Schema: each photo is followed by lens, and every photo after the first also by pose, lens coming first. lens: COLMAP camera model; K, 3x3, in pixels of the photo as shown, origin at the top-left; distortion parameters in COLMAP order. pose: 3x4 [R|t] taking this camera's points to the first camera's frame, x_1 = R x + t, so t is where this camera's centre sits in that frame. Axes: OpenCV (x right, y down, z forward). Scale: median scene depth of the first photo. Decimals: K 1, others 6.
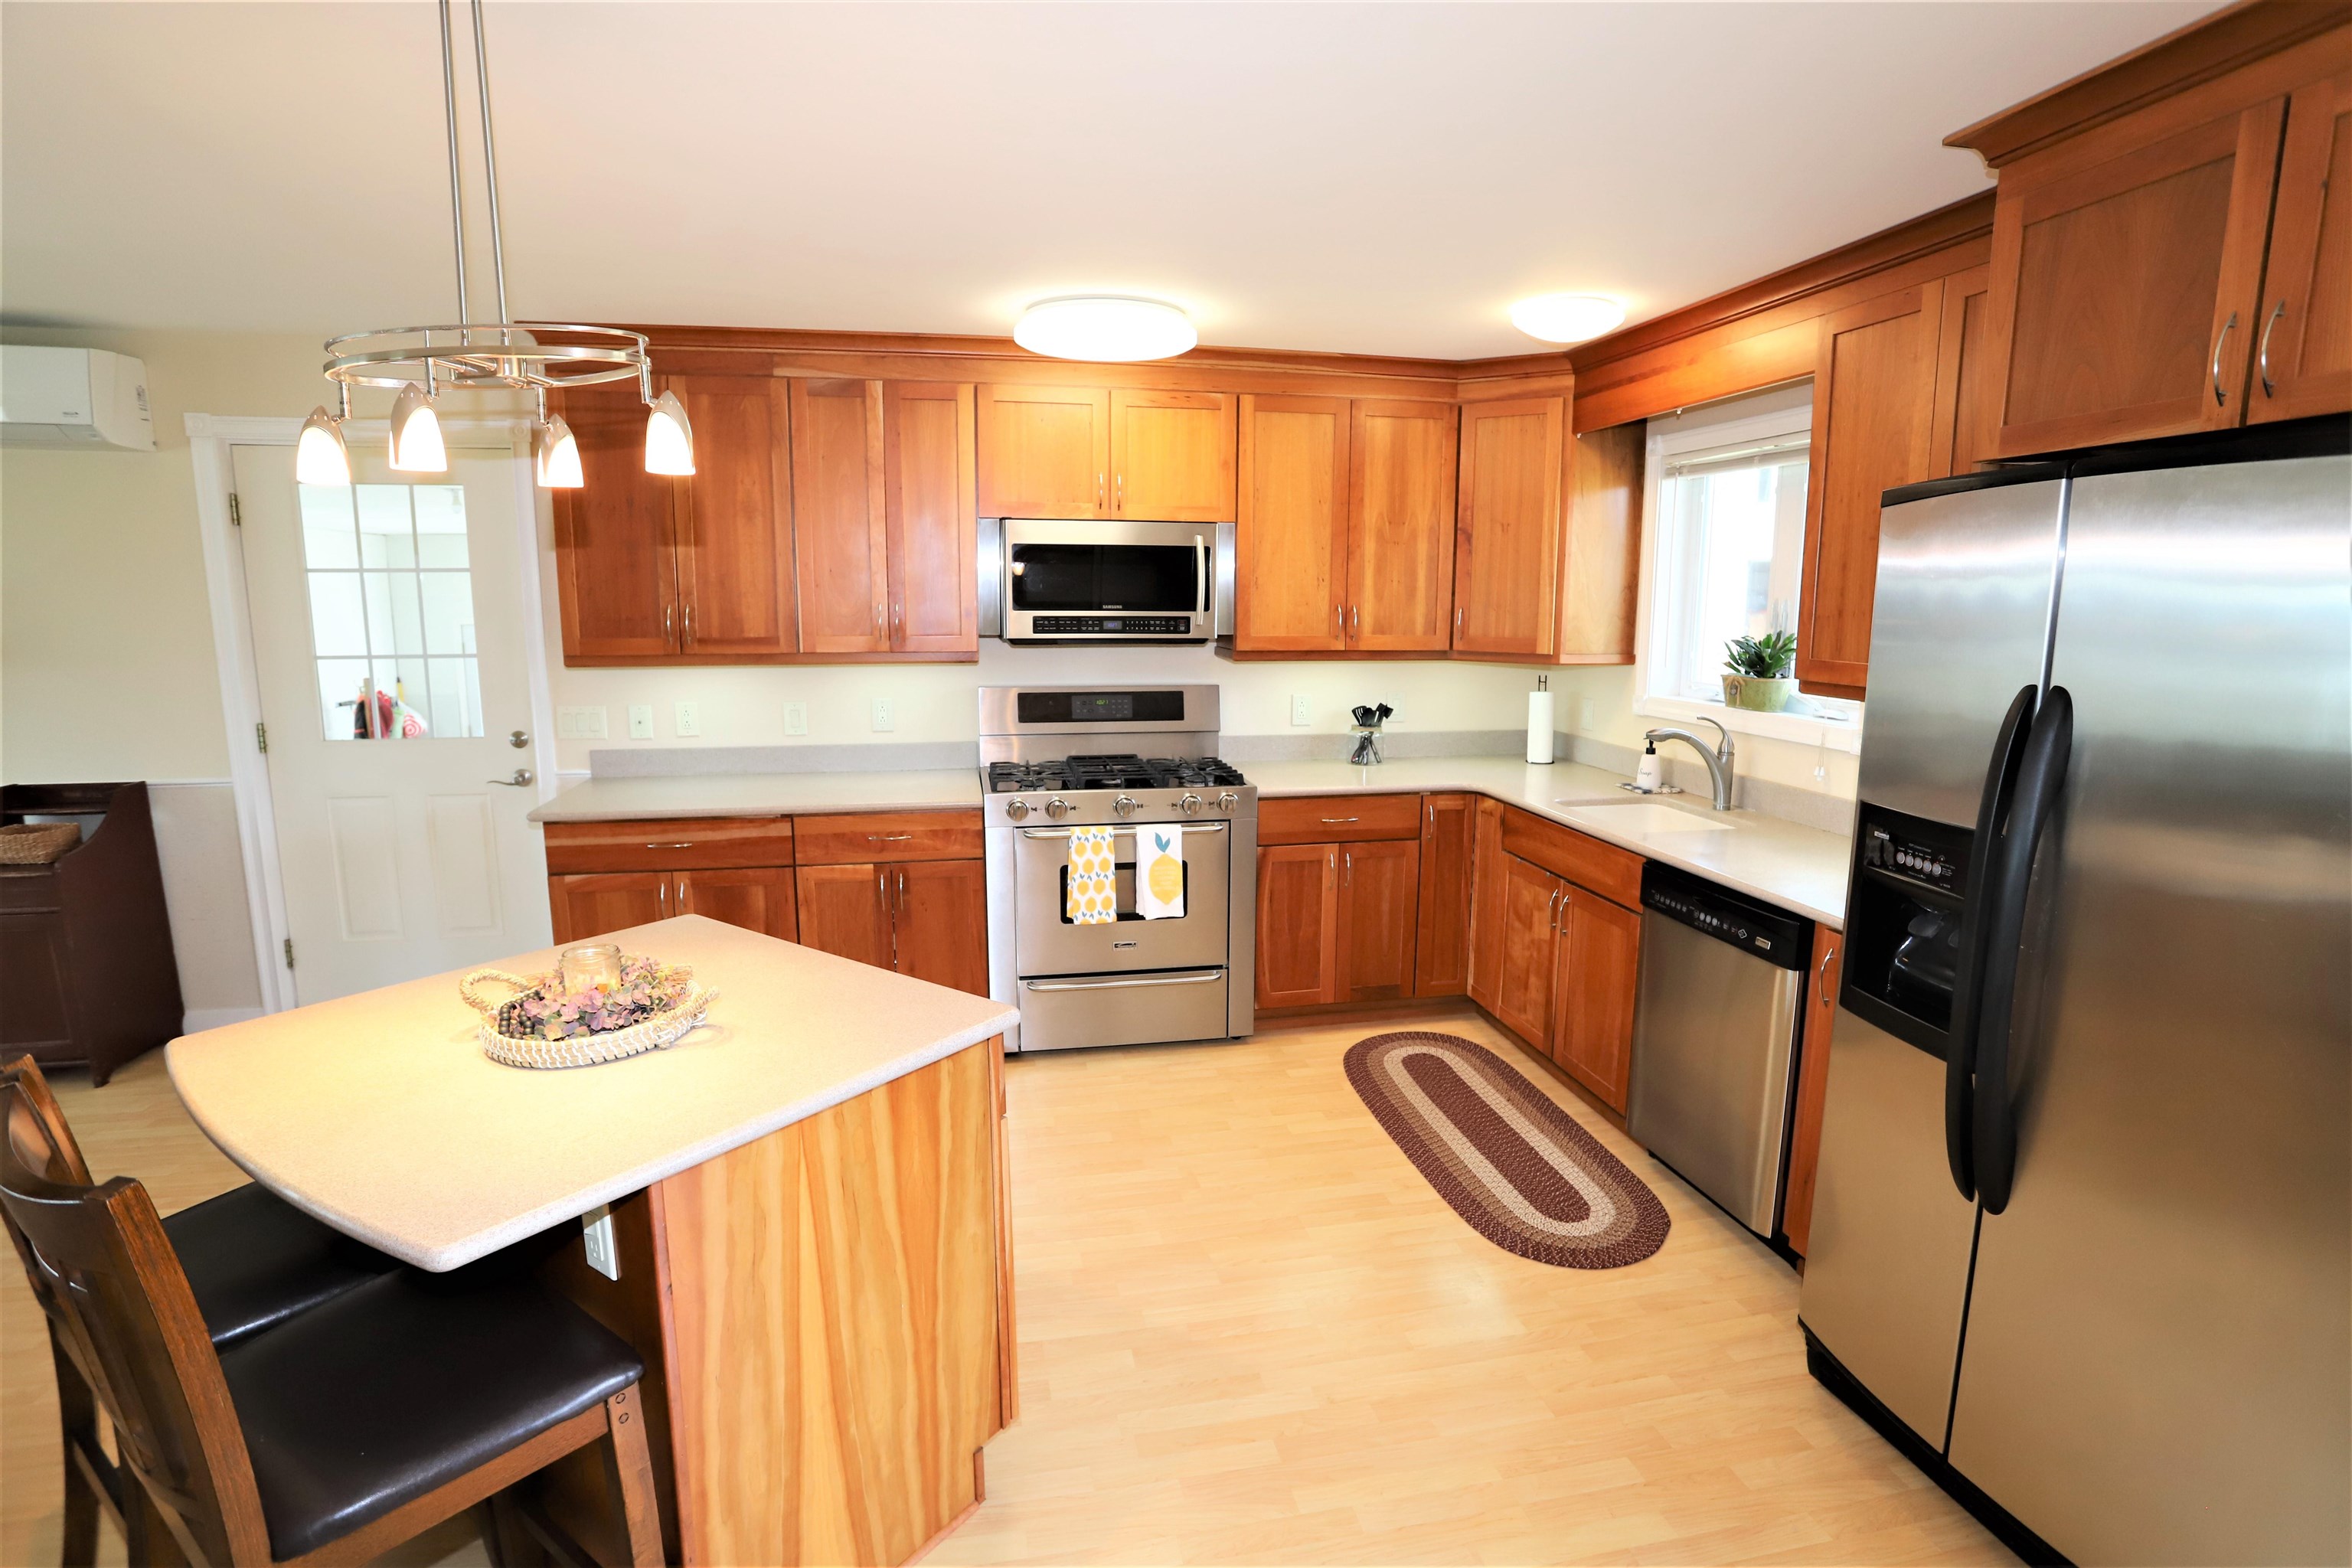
lens RADIAL K [[1145.7, 0, 1180.5], [0, 1145.7, 771.0], [0, 0, 1]] dist [-0.072584, 0.036563]
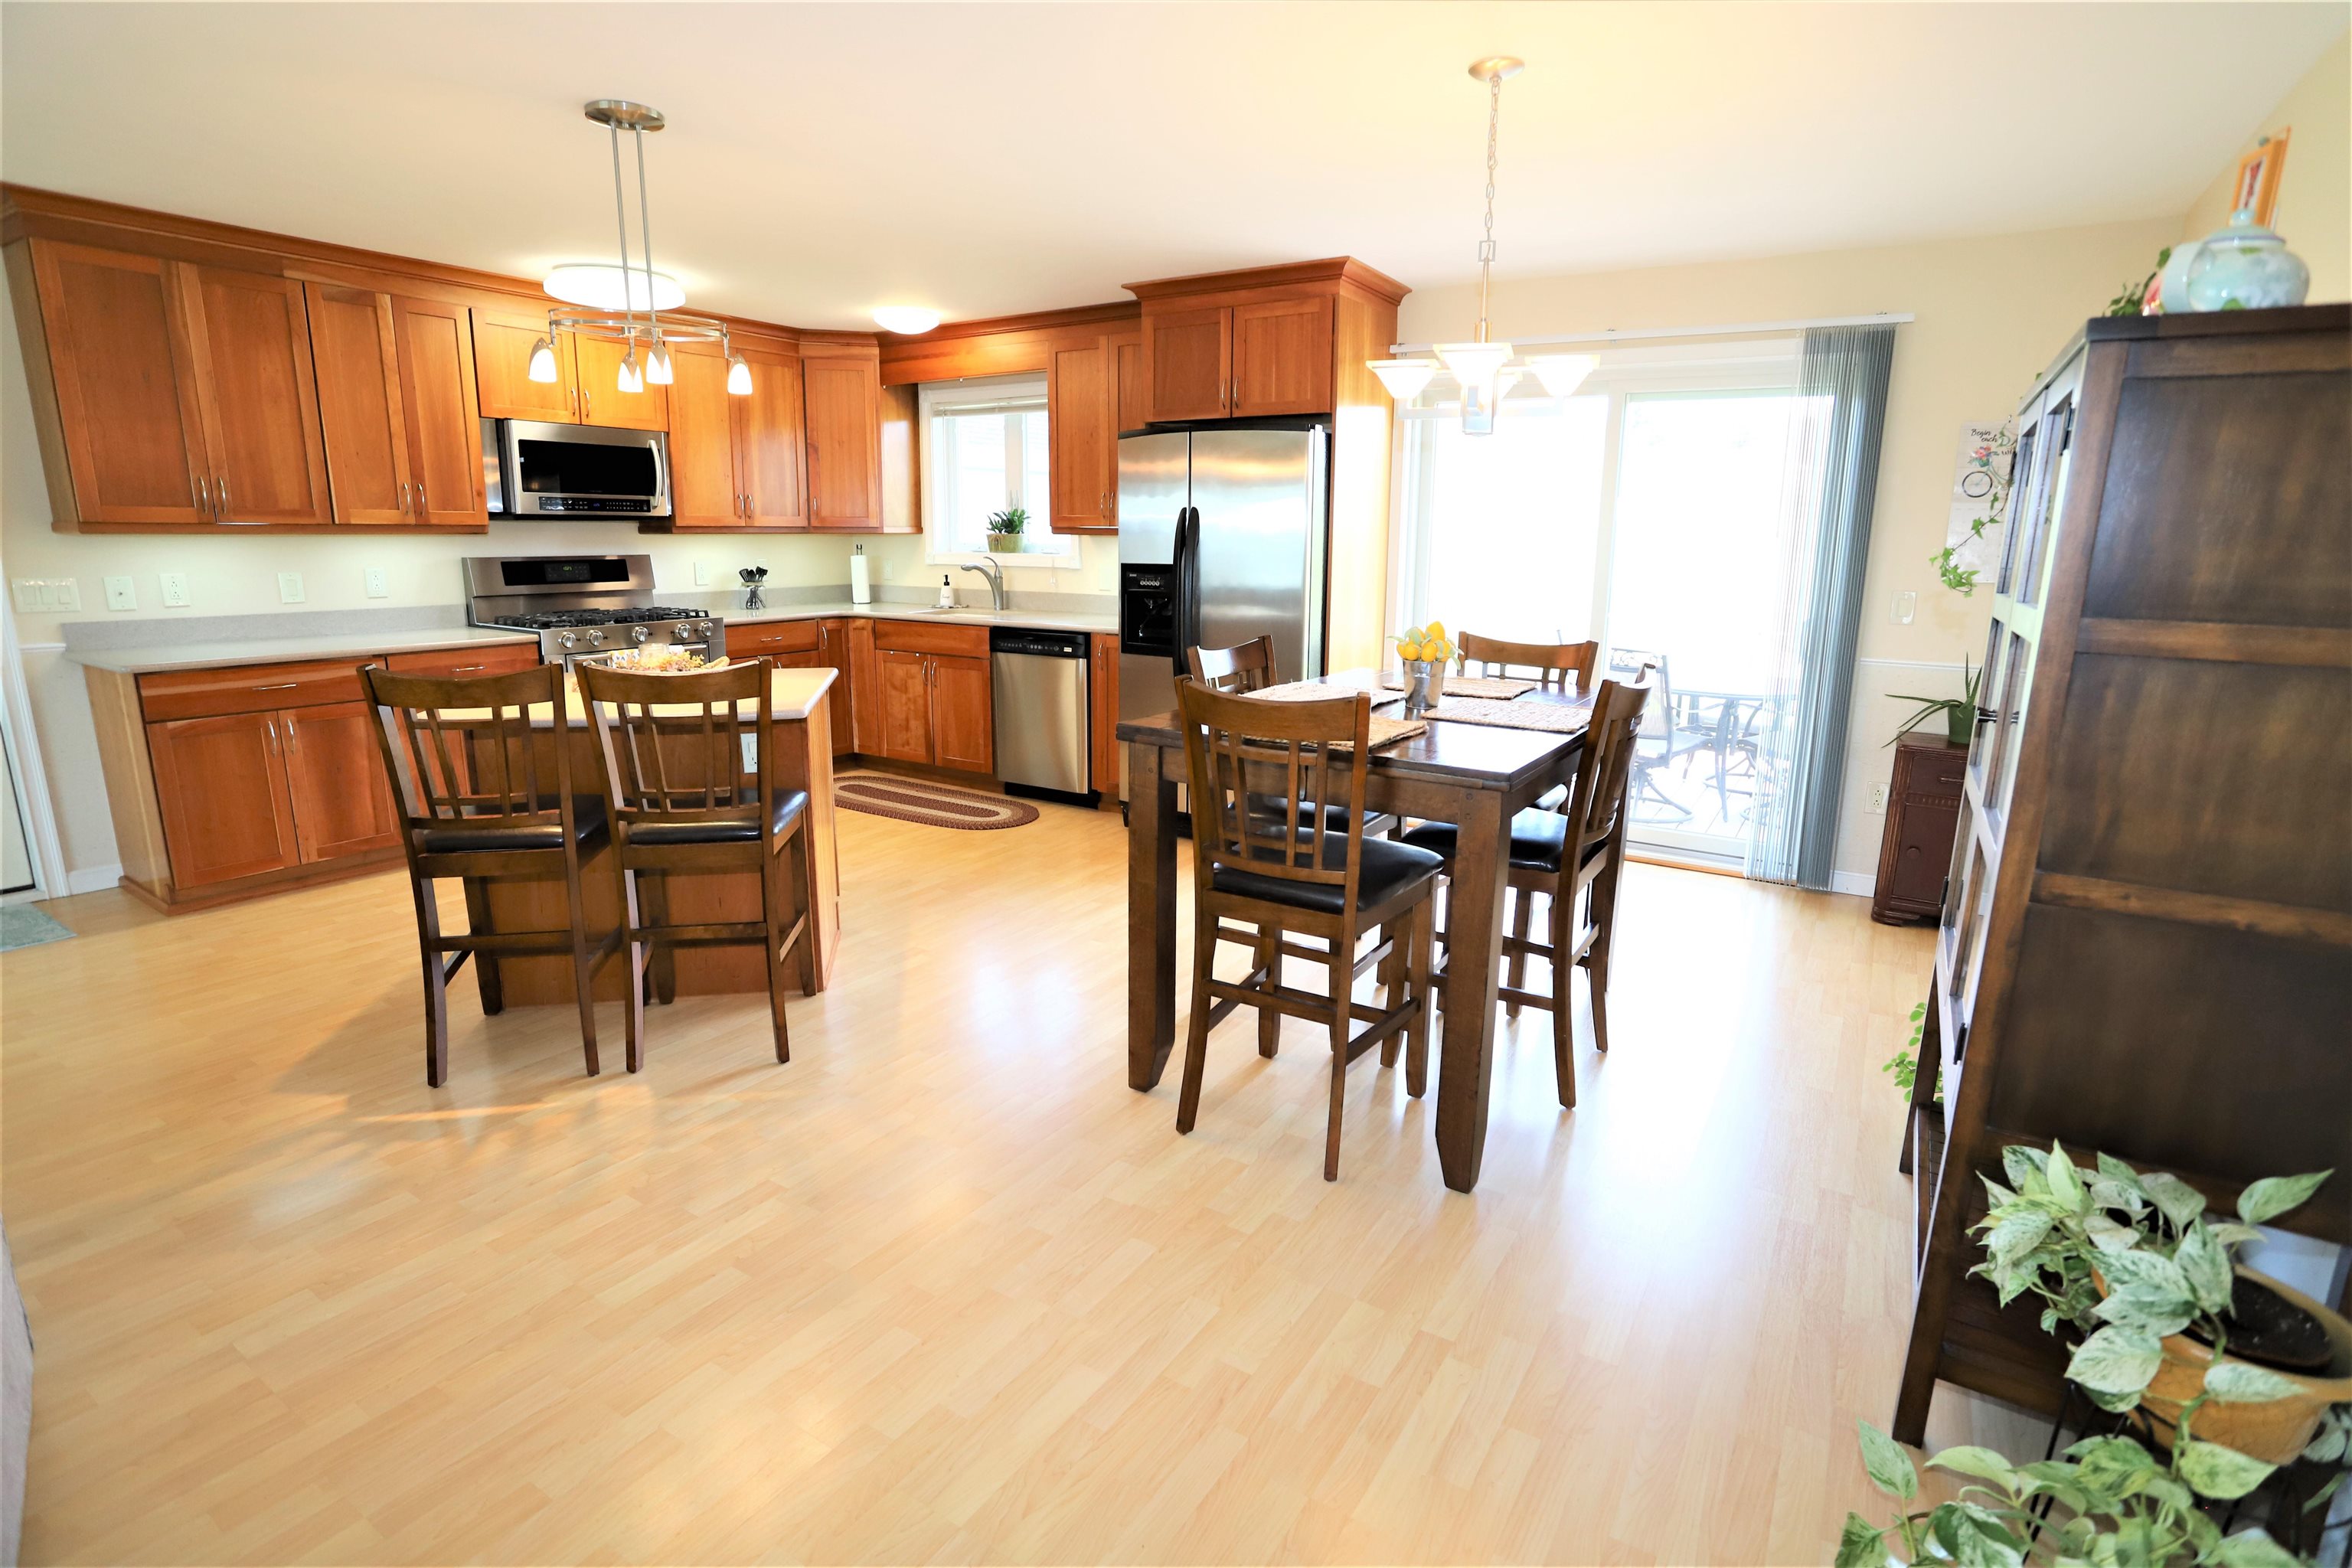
lens RADIAL K [[1145.7, 0, 1180.5], [0, 1145.7, 771.0], [0, 0, 1]] dist [-0.072584, 0.036563]
pose [[0.692354, -0.144826, 0.706874, -0.588728], [0.104149, 0.989449, 0.100711, 0.125591], [-0.714002, 0.003893, 0.700133, -0.426250]]
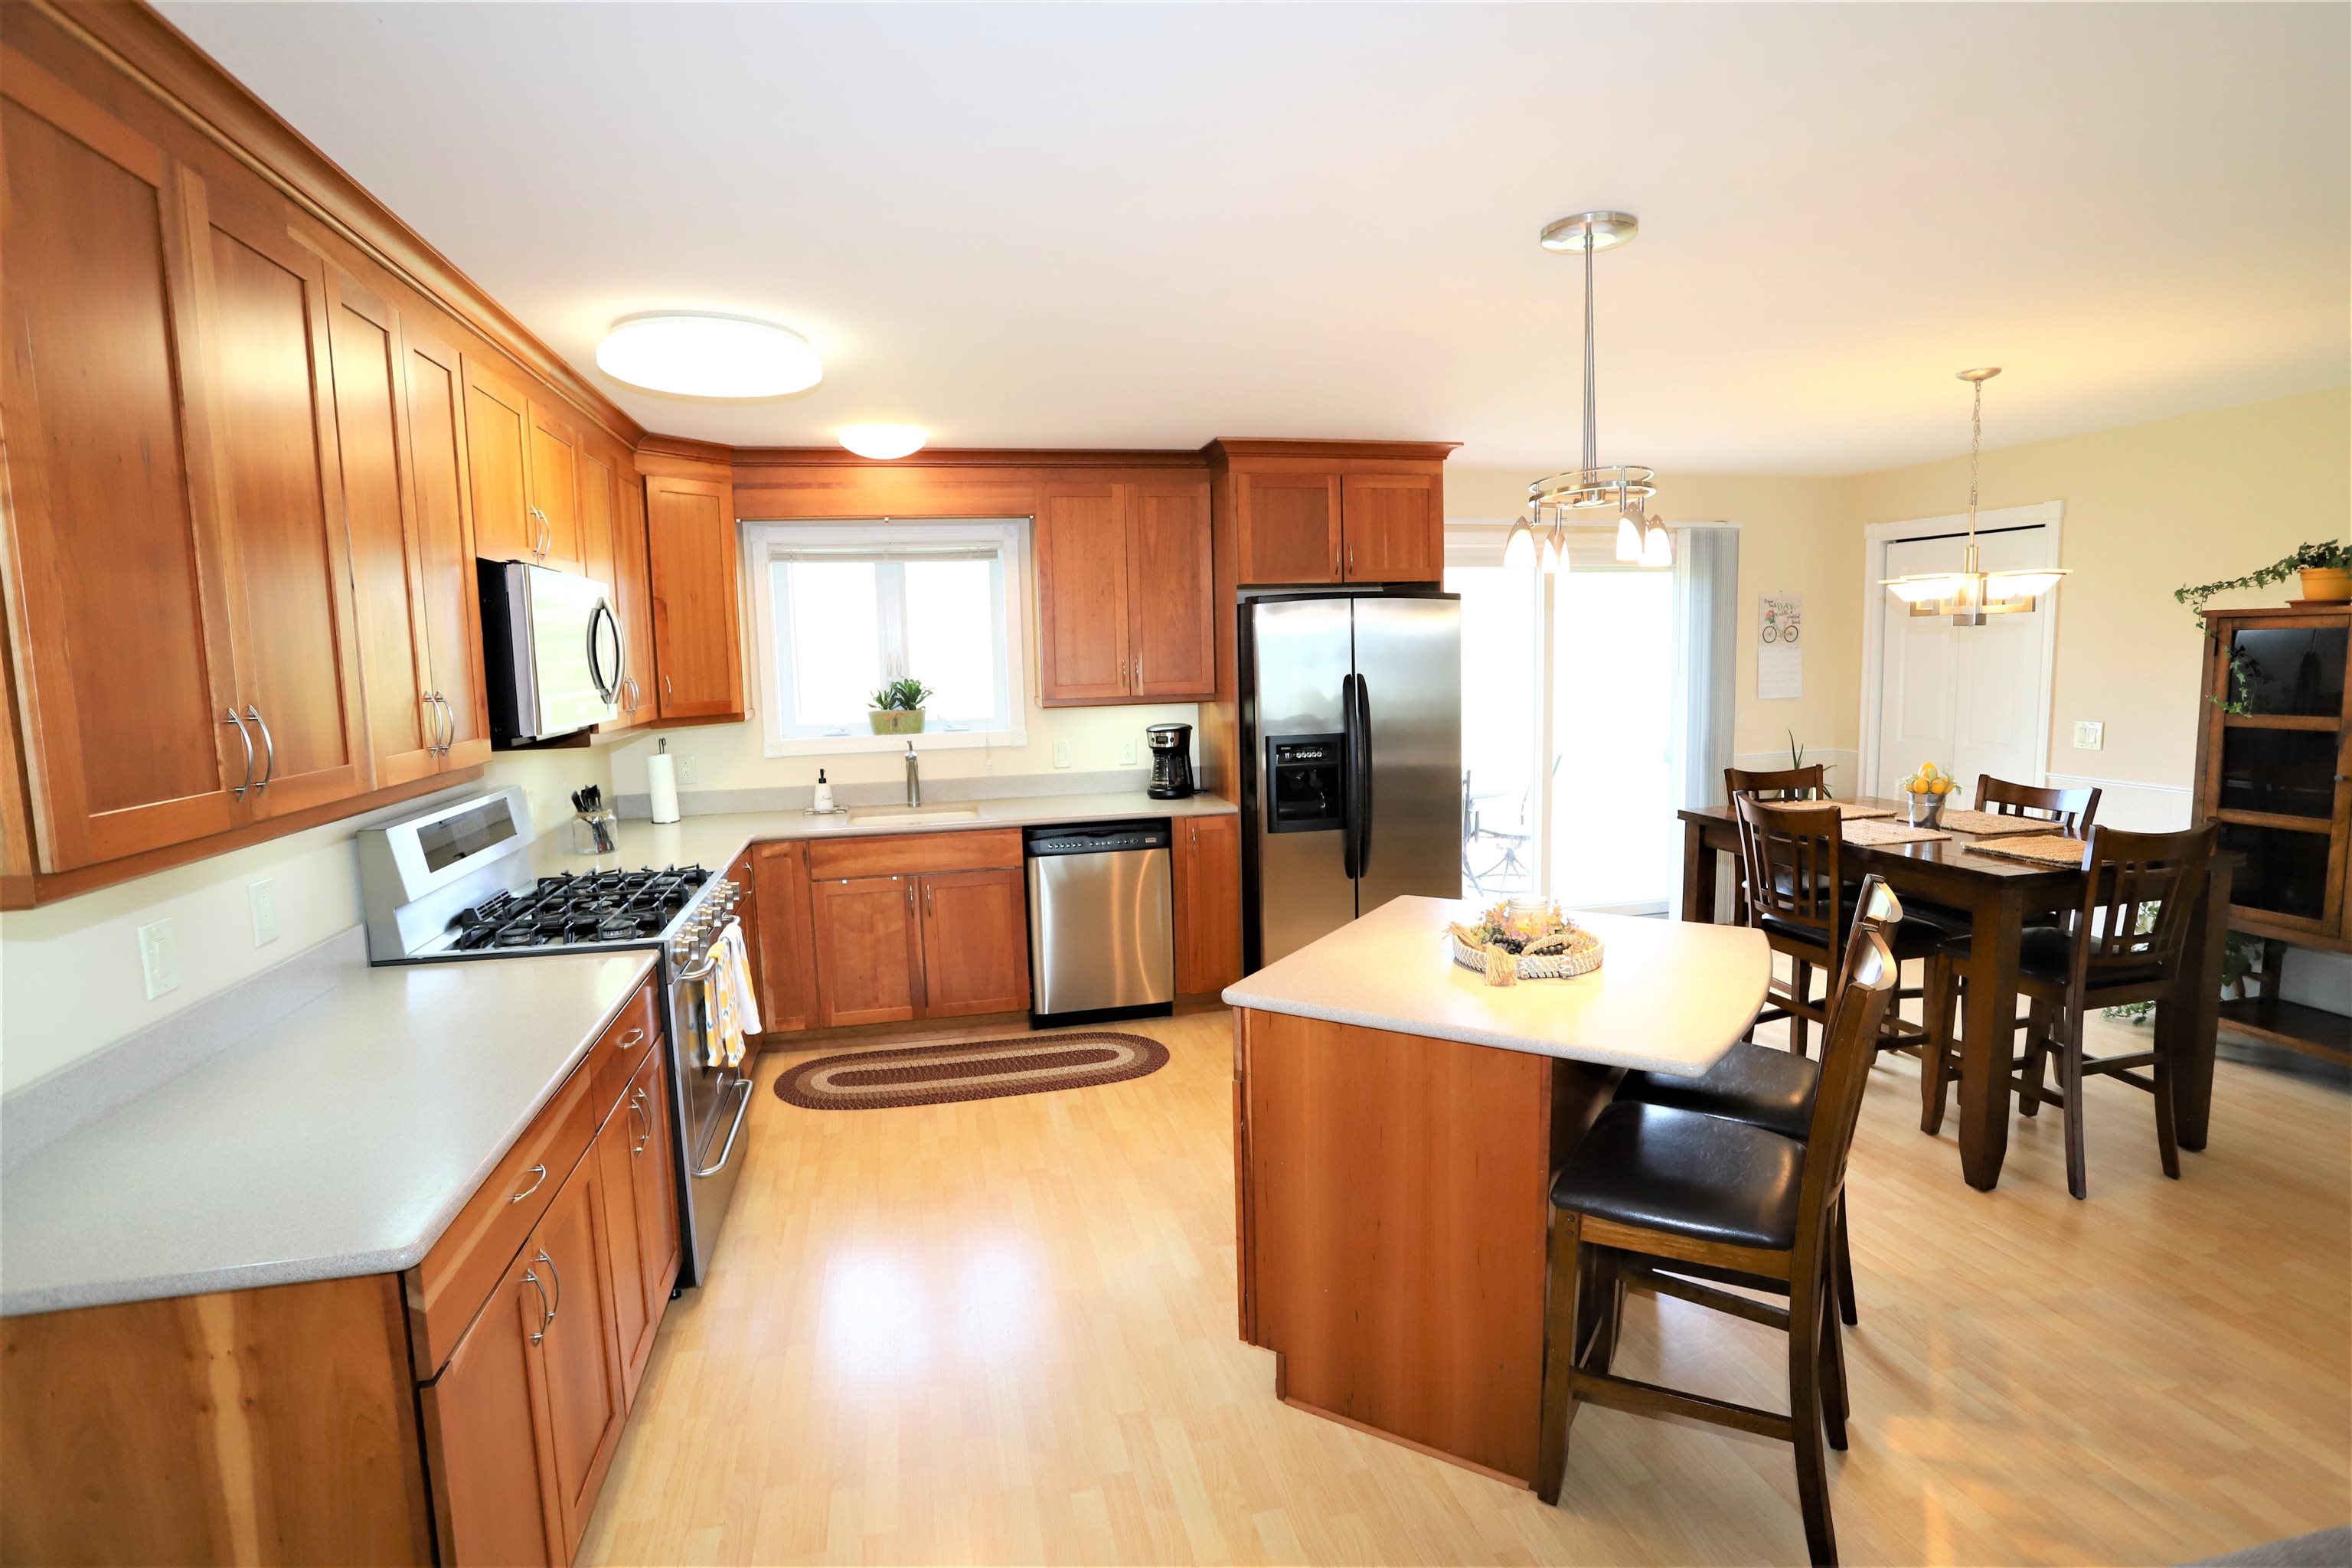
lens RADIAL K [[1145.7, 0, 1180.5], [0, 1145.7, 771.0], [0, 0, 1]] dist [-0.072584, 0.036563]
pose [[-0.035778, -0.114582, 0.992769, -0.869878], [0.179907, 0.976437, 0.119180, -0.110592], [-0.983033, 0.182870, -0.014321, 0.654972]]
